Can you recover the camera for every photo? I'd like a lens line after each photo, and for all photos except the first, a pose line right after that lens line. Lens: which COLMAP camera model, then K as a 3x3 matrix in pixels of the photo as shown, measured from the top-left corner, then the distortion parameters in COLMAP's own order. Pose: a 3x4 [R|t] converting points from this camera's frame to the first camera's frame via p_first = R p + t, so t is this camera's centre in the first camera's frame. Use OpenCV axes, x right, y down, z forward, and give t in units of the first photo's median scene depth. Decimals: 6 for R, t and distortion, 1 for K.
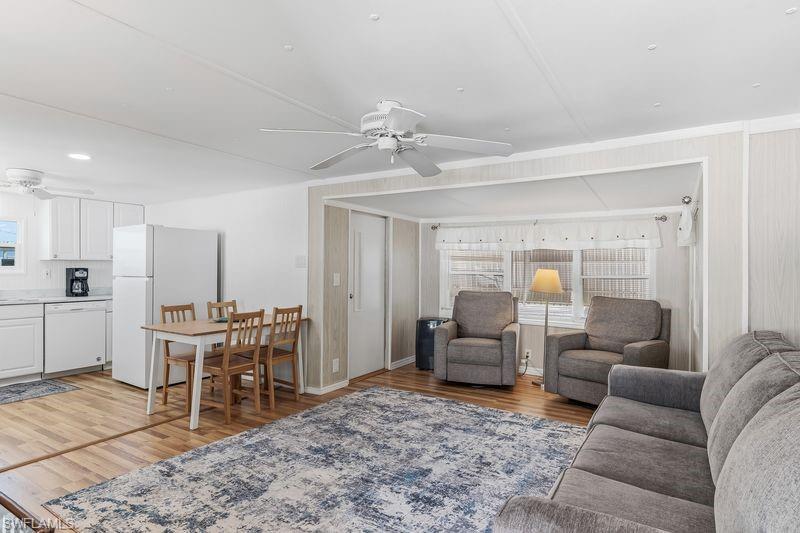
lens RADIAL K [[435.5, 0, 400.0], [0, 435.5, 266.5], [0, 0, 1]] dist [-0.002706, -0.000669]
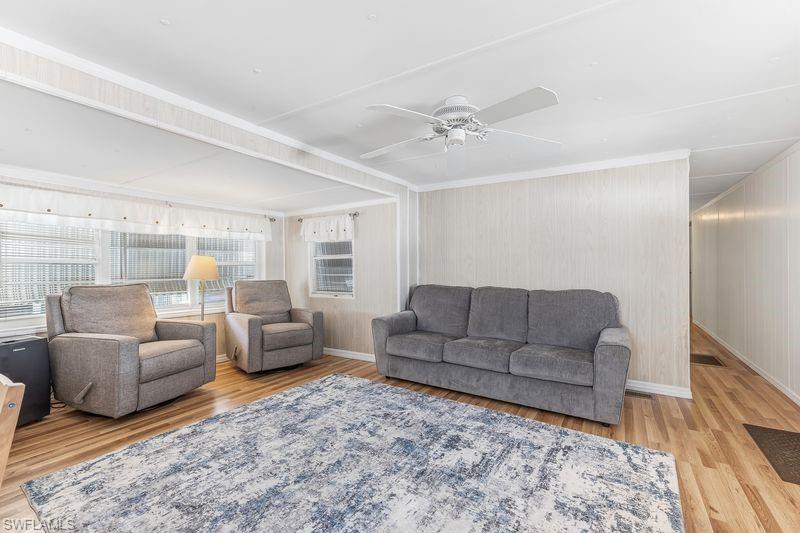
lens RADIAL K [[350.6, 0, 400.0], [0, 350.6, 266.5], [0, 0, 1]] dist [-0.000141, 0.000114]
pose [[0.005962, -0.012418, 0.999905, -0.543039], [-0.002059, 0.999921, 0.012430, 0.022639], [-0.999980, -0.002133, 0.005936, 0.681916]]
